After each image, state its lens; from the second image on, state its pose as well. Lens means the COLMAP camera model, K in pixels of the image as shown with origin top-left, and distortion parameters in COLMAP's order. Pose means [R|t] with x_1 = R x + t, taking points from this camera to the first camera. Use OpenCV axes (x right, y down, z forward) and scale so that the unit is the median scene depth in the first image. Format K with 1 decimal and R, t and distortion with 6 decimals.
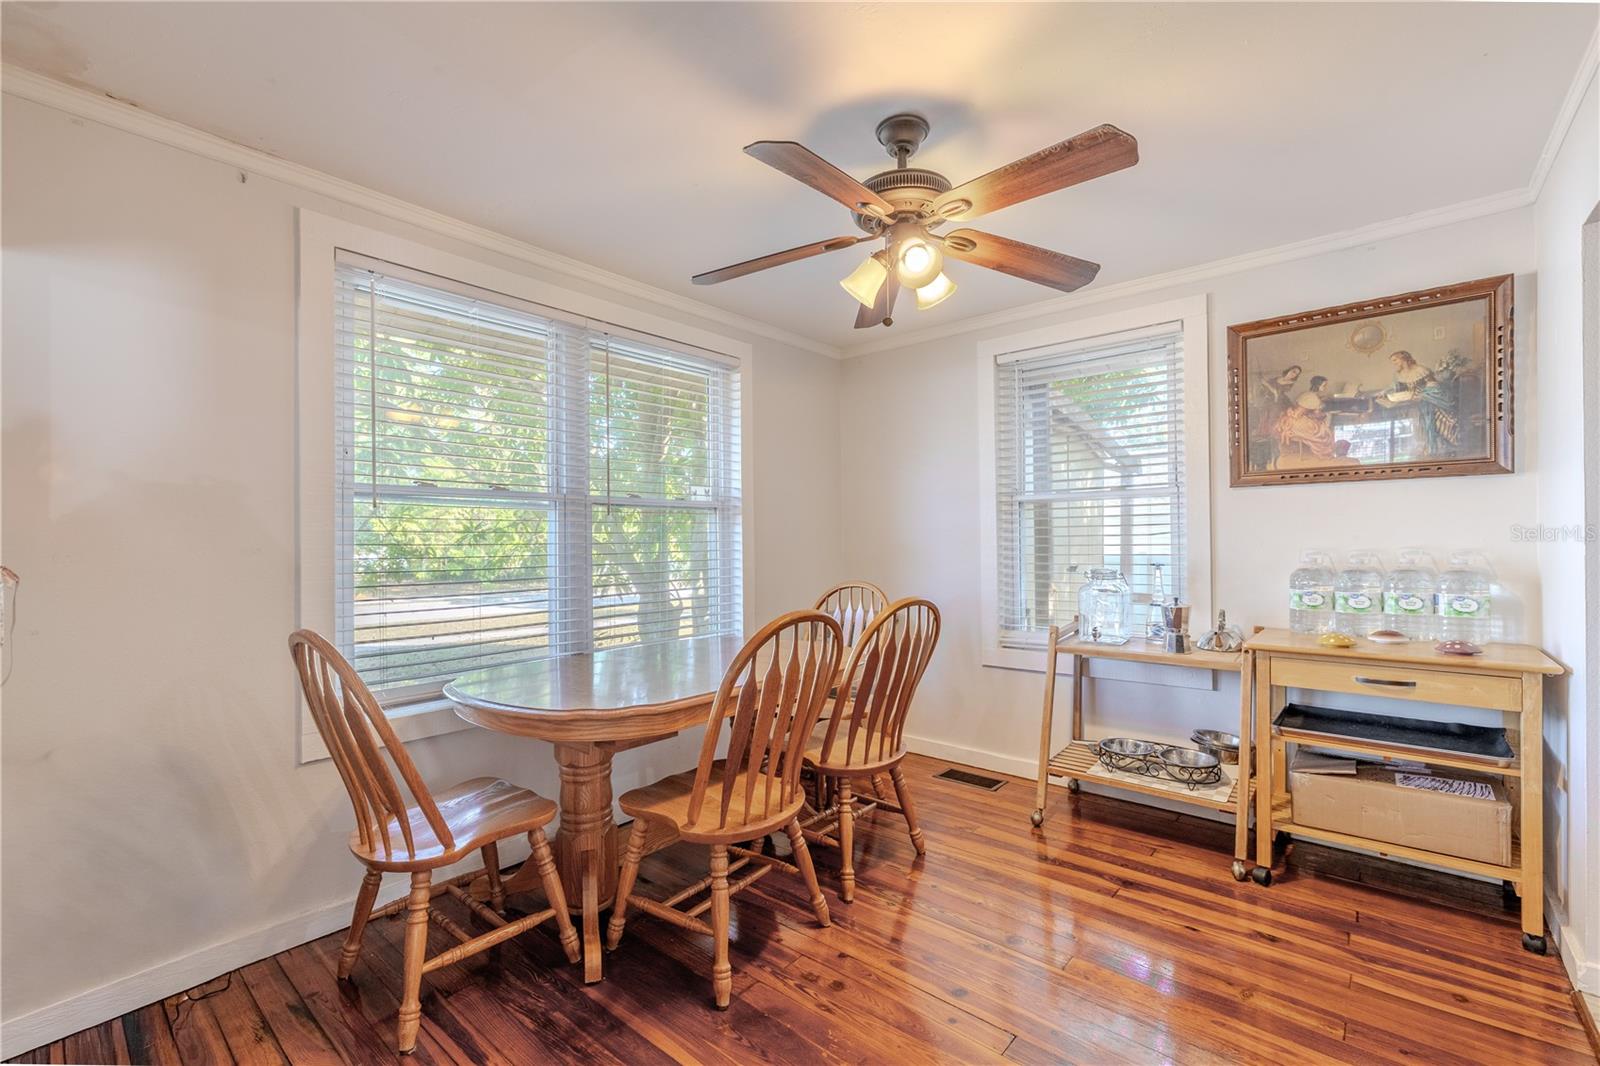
lens RADIAL K [[683.9, 0, 800.0], [0, 683.9, 533.0], [0, 0, 1]] dist [0.002575, 0.000217]
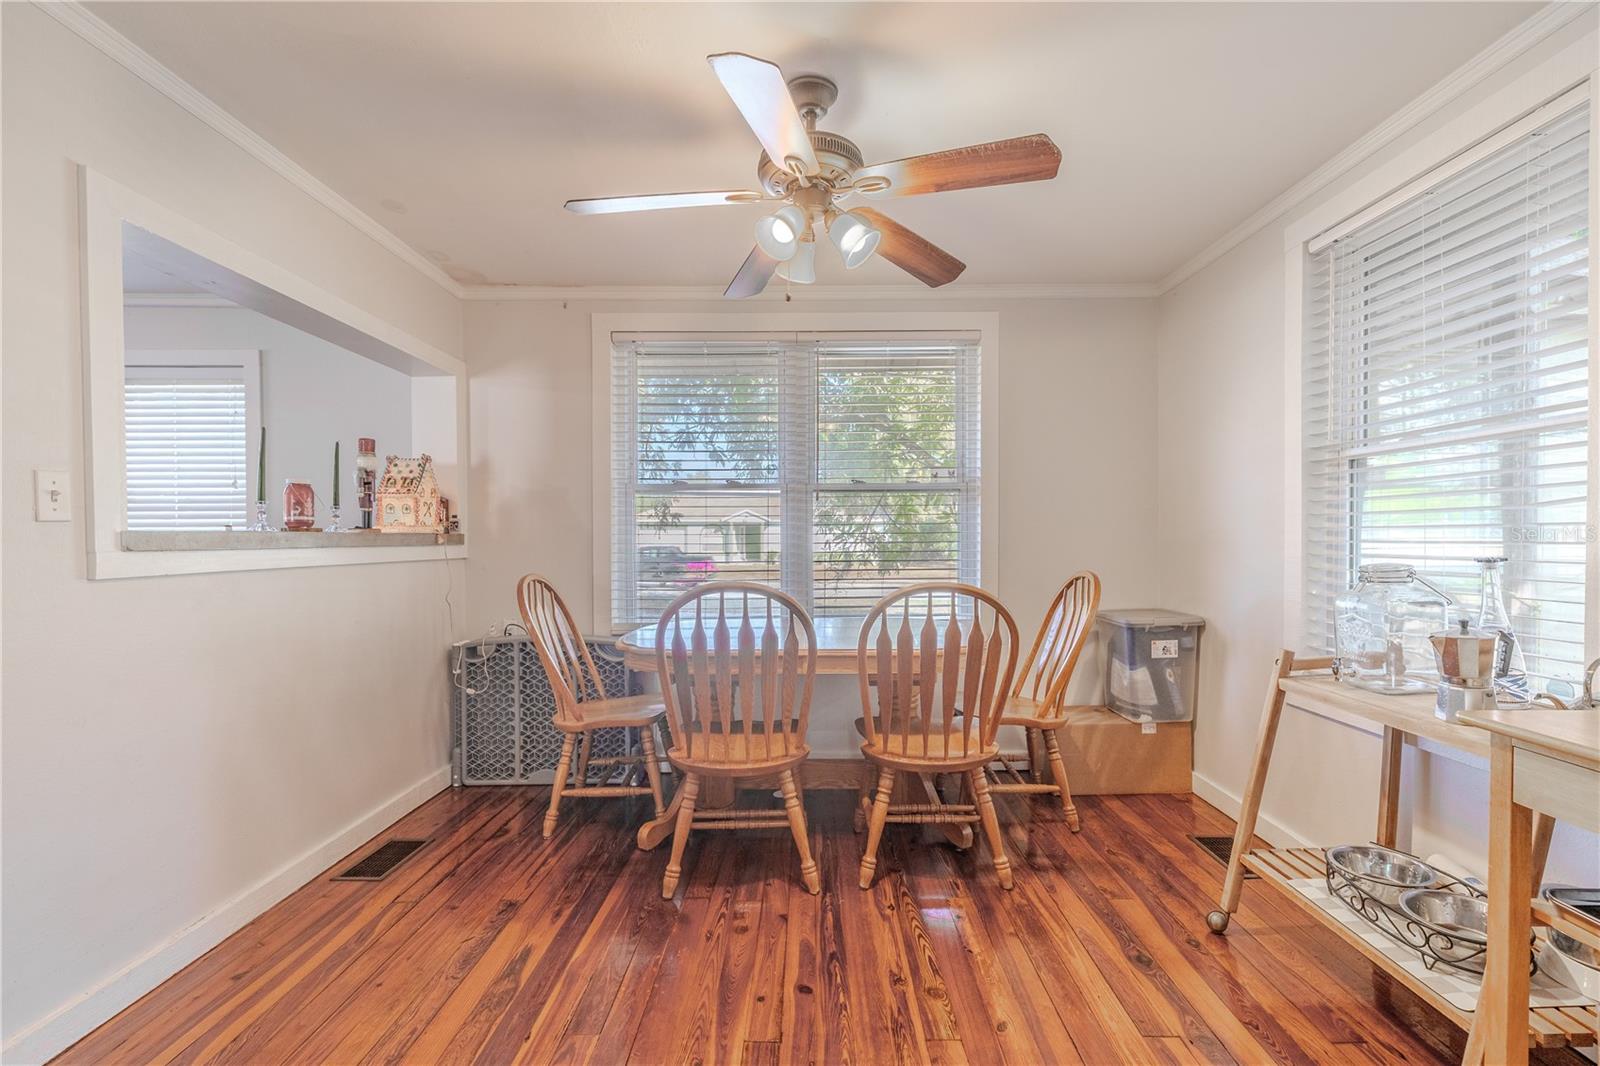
lens RADIAL K [[683.9, 0, 800.0], [0, 683.9, 533.0], [0, 0, 1]] dist [0.002575, 0.000217]
pose [[0.652969, 0.006237, -0.757359, 0.750880], [0.007926, 0.999855, 0.015068, 0.014882], [0.757343, -0.015842, 0.652825, 0.300398]]
